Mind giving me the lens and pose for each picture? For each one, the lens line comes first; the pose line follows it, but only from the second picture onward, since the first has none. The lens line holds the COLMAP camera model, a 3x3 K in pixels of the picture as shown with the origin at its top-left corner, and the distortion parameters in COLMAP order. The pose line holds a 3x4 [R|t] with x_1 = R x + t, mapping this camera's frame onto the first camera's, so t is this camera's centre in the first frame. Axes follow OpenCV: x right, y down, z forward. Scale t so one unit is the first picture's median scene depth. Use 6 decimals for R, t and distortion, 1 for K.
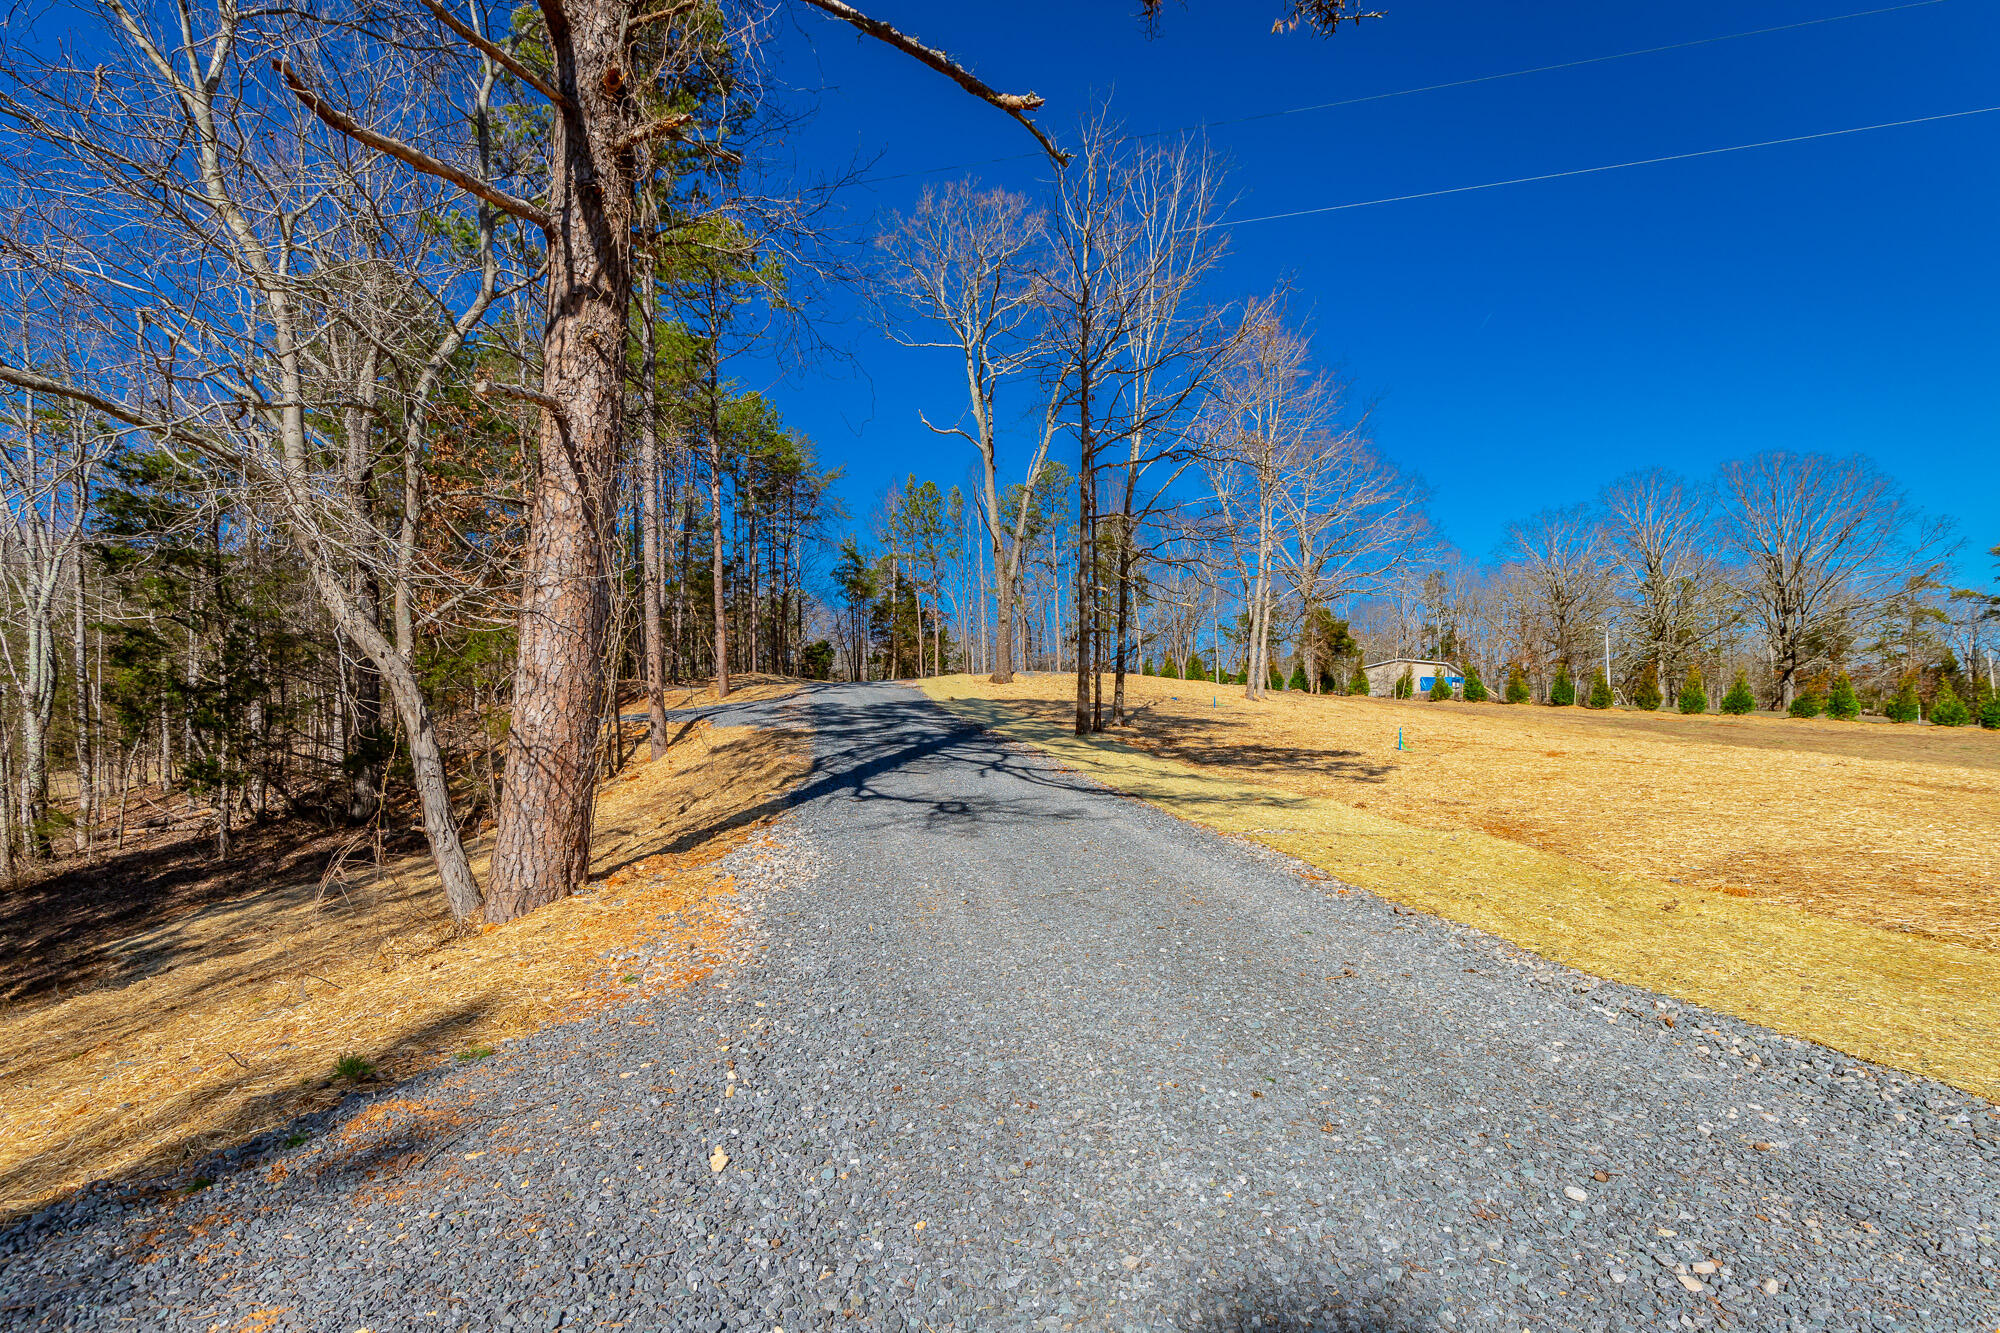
lens RADIAL K [[929.7, 0, 1013.0], [0, 929.7, 715.8], [0, 0, 1]] dist [0.003456, -0.000043]
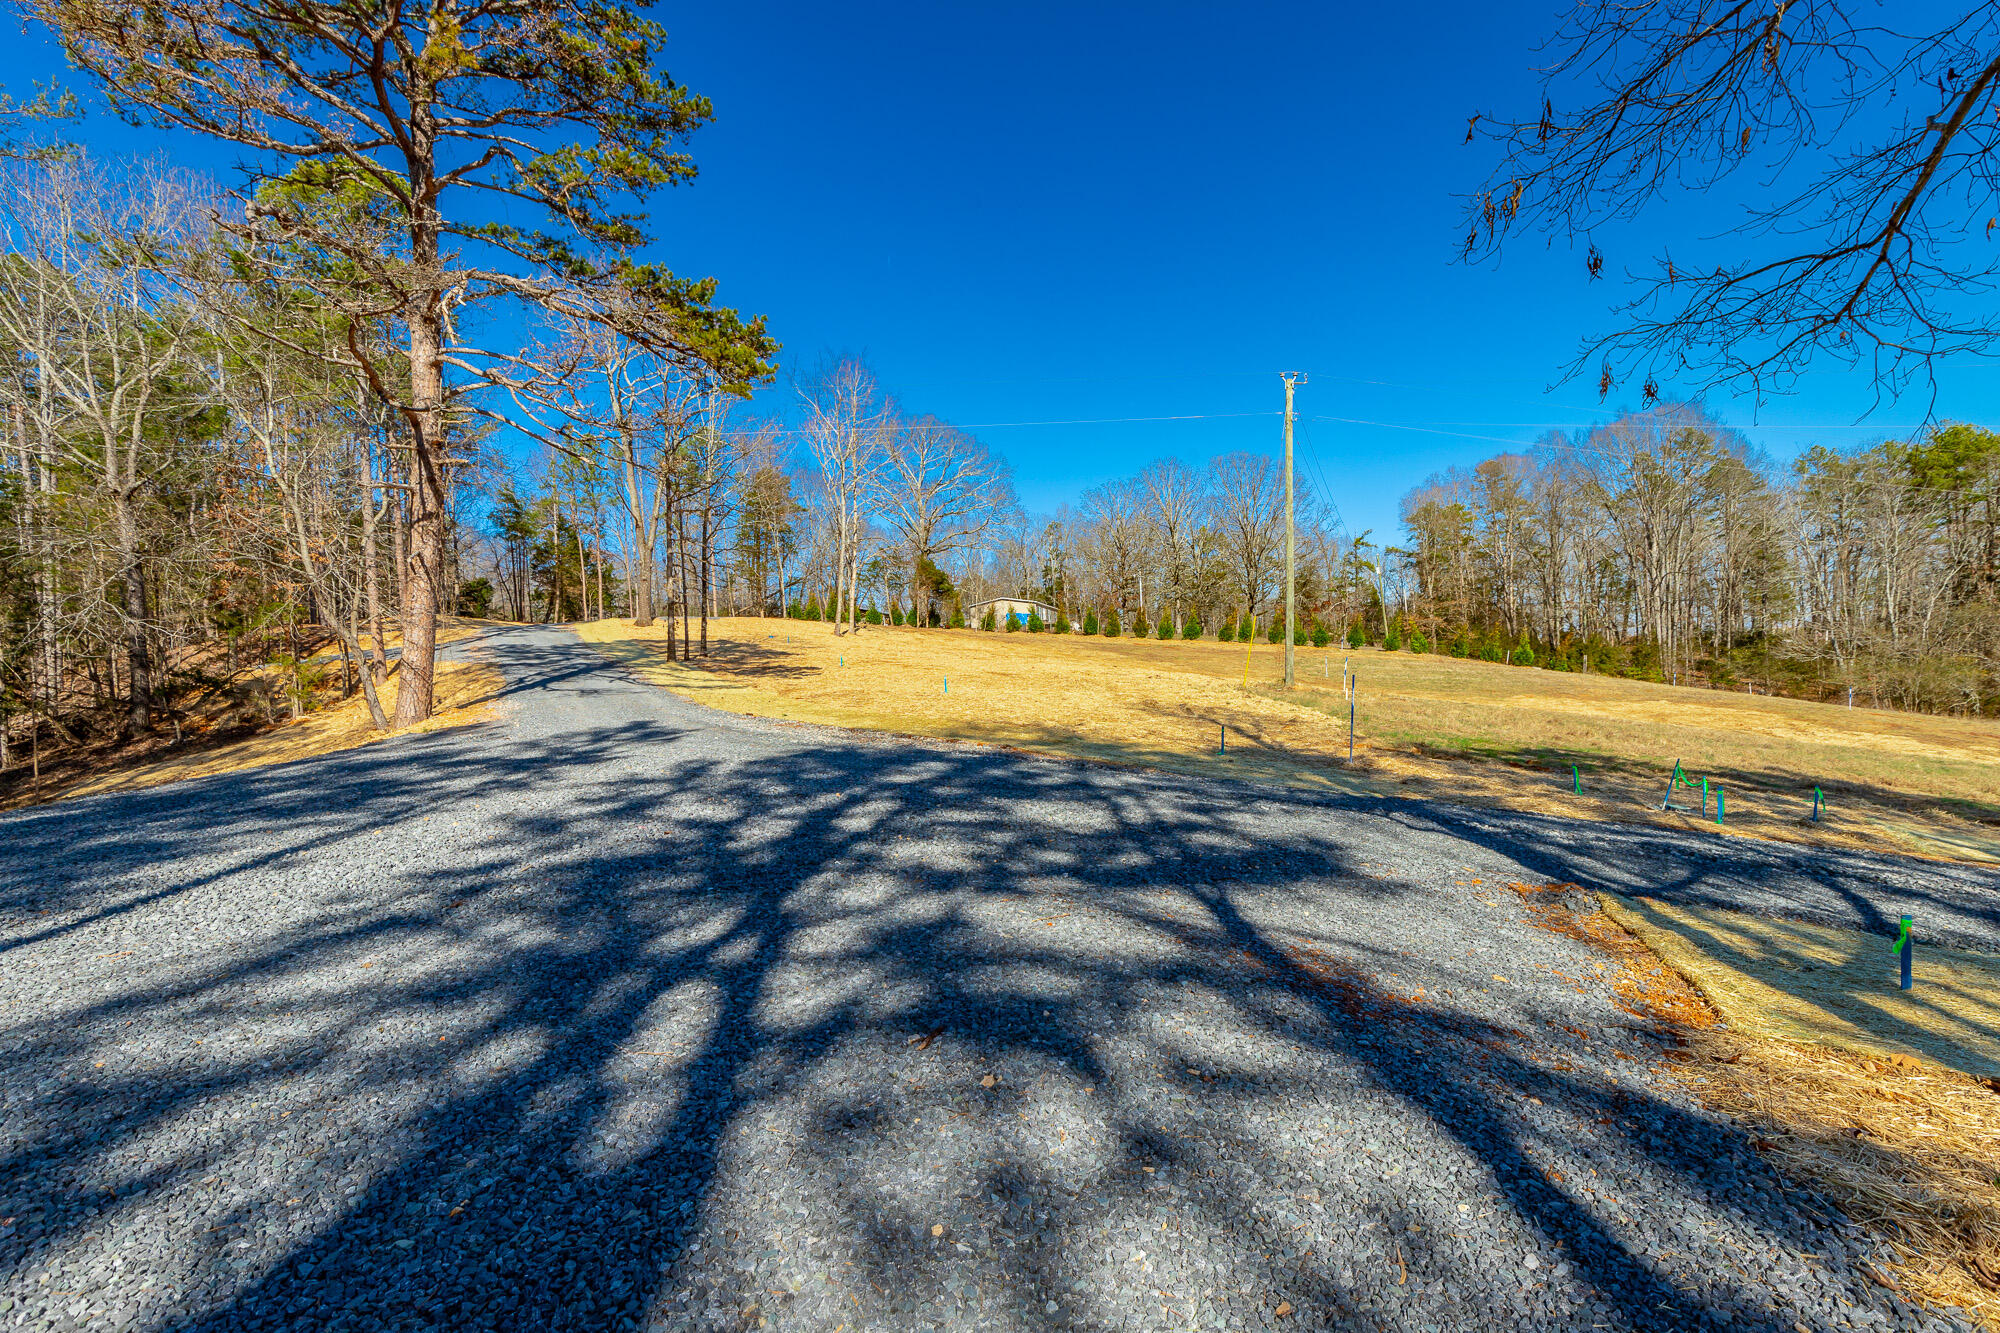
lens RADIAL K [[927.8, 0, 1012.6], [0, 927.8, 667.7], [0, 0, 1]] dist [0.013871, -0.009825]
pose [[0.947669, -0.023509, 0.318389, 0.029602], [0.015403, 0.999491, 0.027952, -0.001989], [-0.318884, -0.021585, 0.947548, -0.212779]]
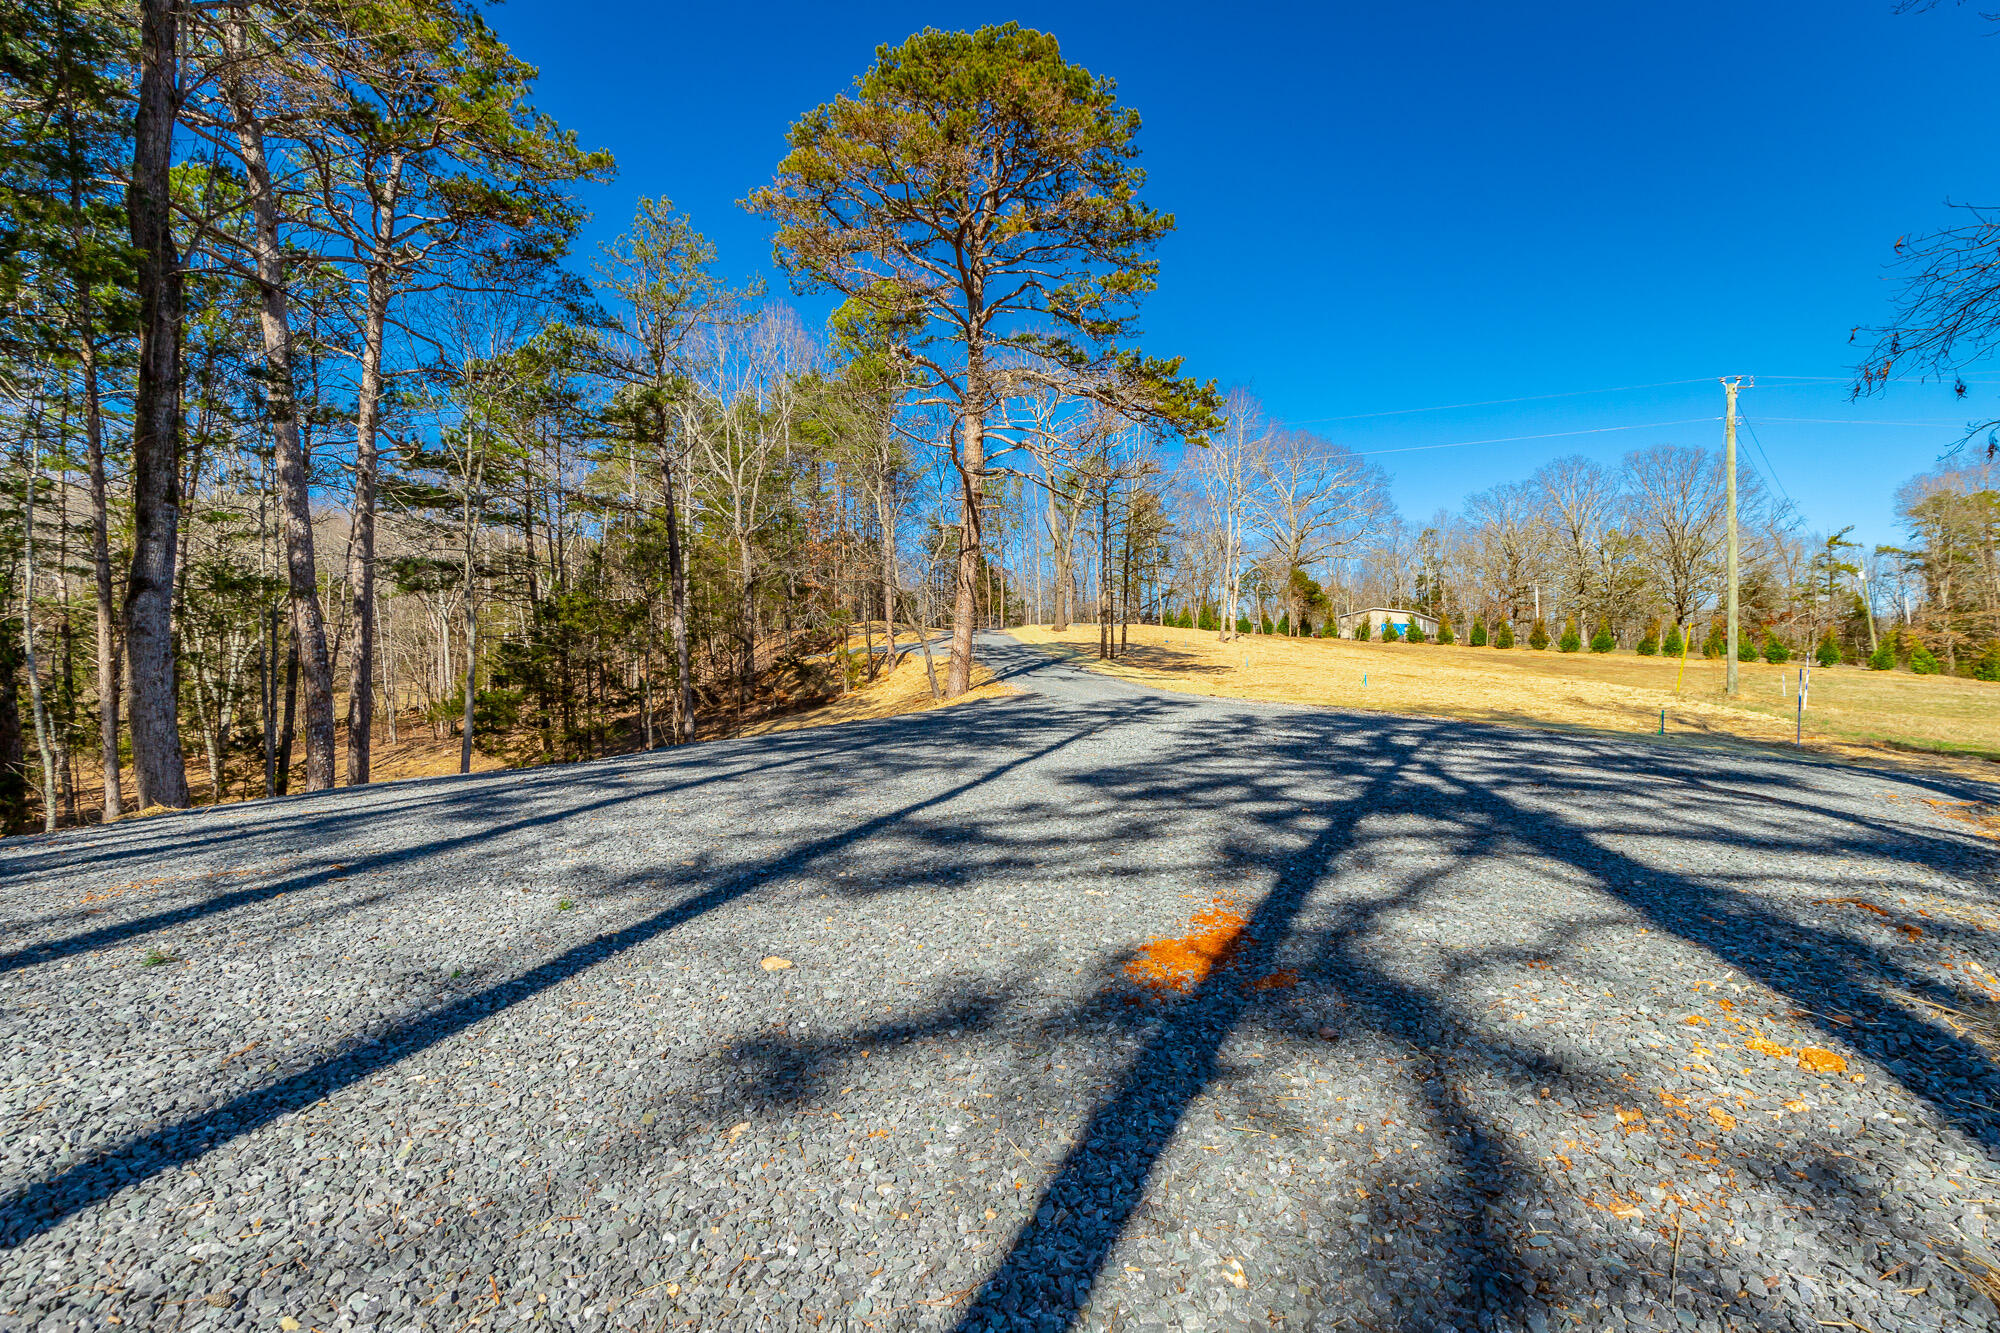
lens RADIAL K [[913.7, 0, 1001.2], [0, 913.7, 637.8], [0, 0, 1]] dist [0.001634, -0.000558]
pose [[0.998168, 0.002266, -0.060463, -0.008950], [-0.003379, 0.999827, -0.018307, 0.002432], [0.060411, 0.018478, 0.998003, -0.267407]]
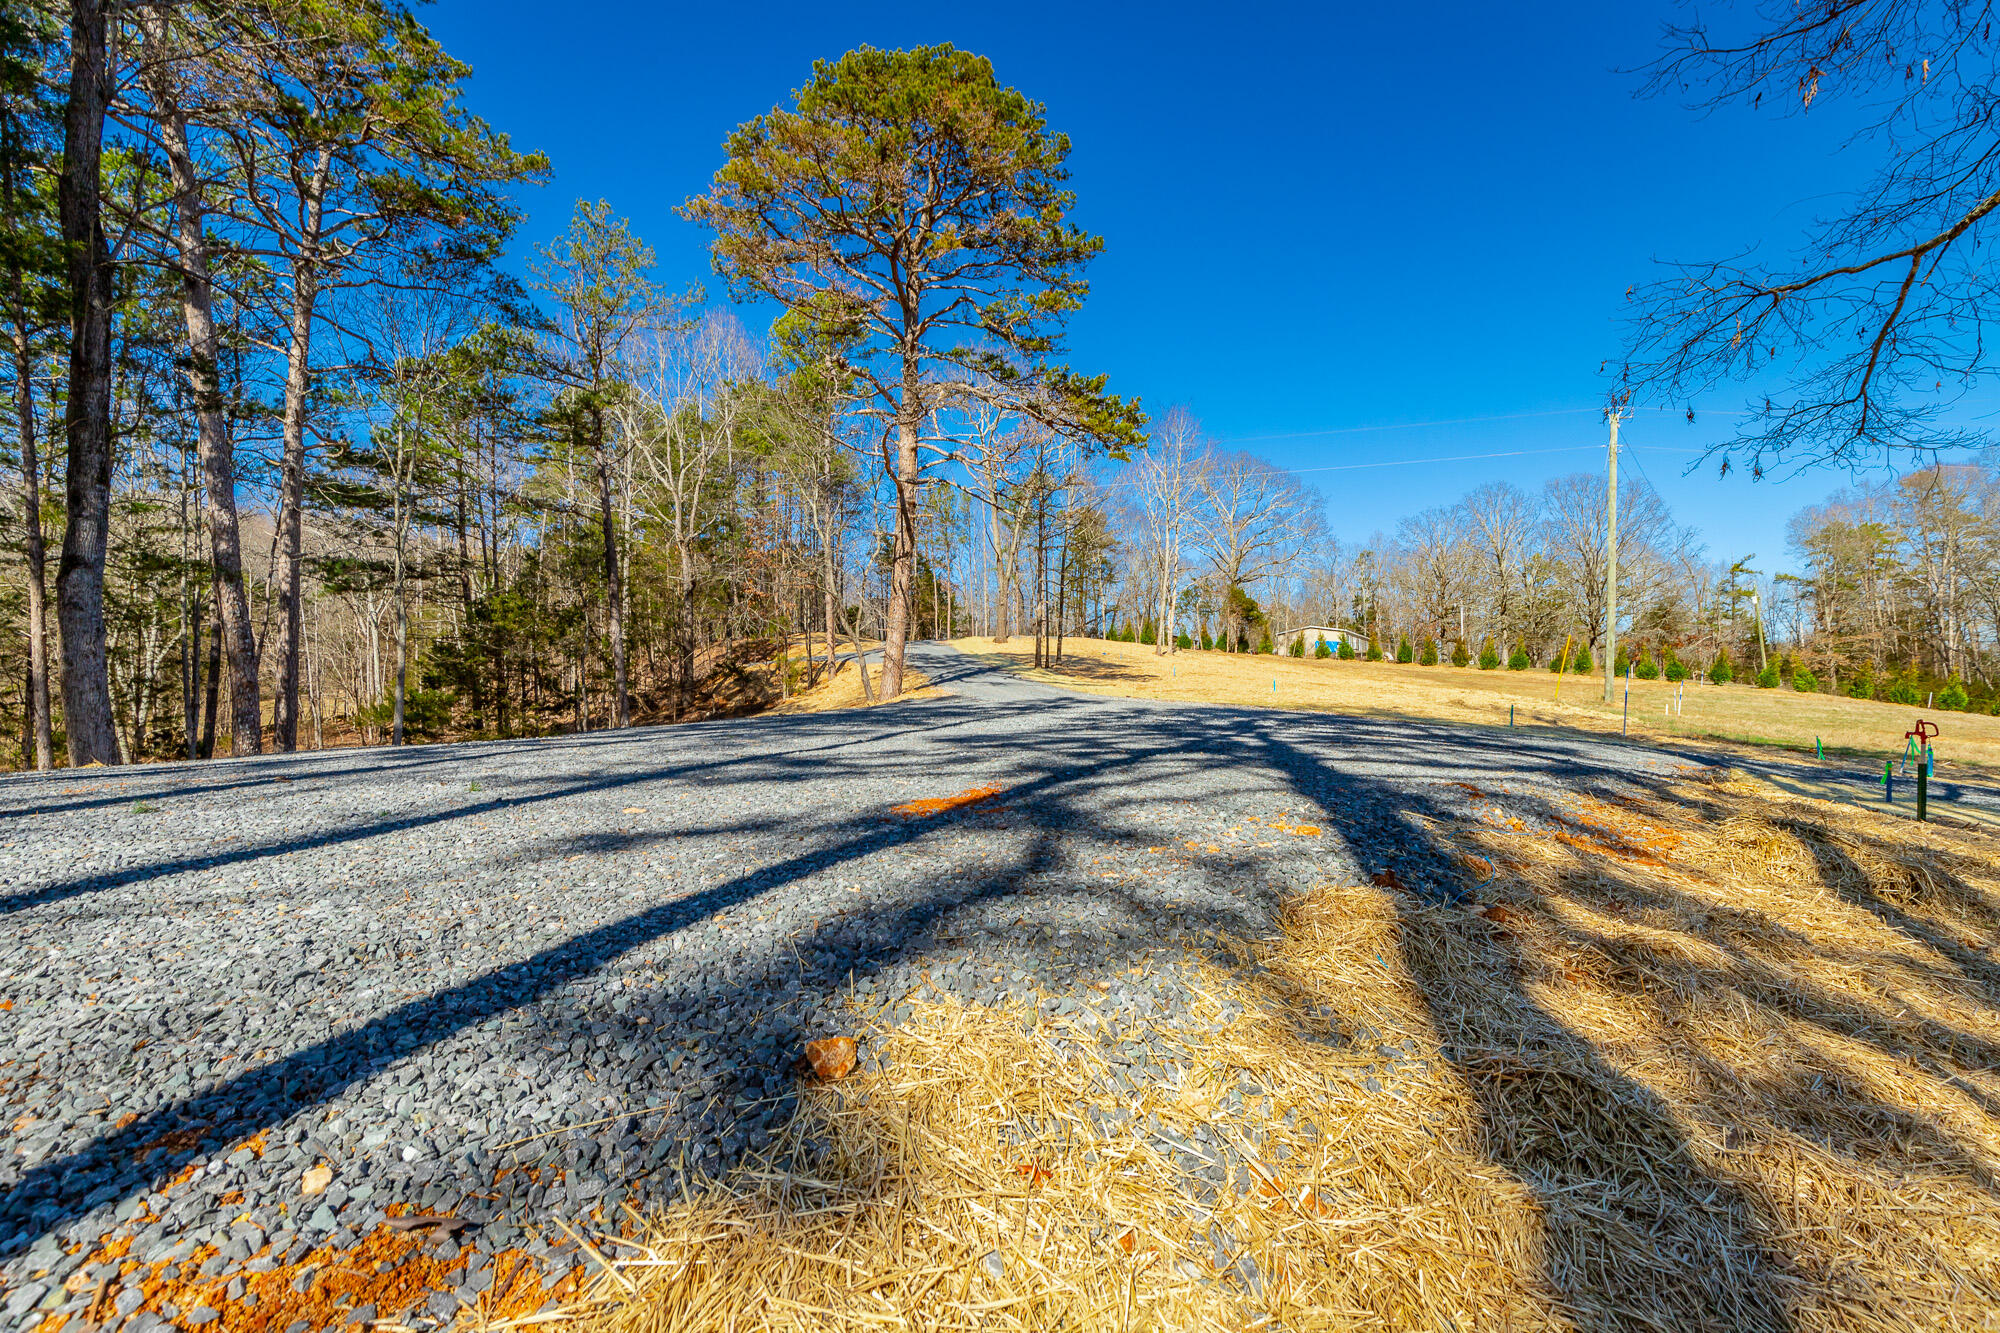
lens RADIAL K [[913.7, 0, 1005.1], [0, 913.7, 667.7], [0, 0, 1]] dist [0.002061, -0.001450]
pose [[0.999914, 0.012710, -0.003157, 0.000009], [-0.012725, 0.999908, -0.004651, 0.007317], [0.003097, 0.004690, 0.999984, -0.280201]]
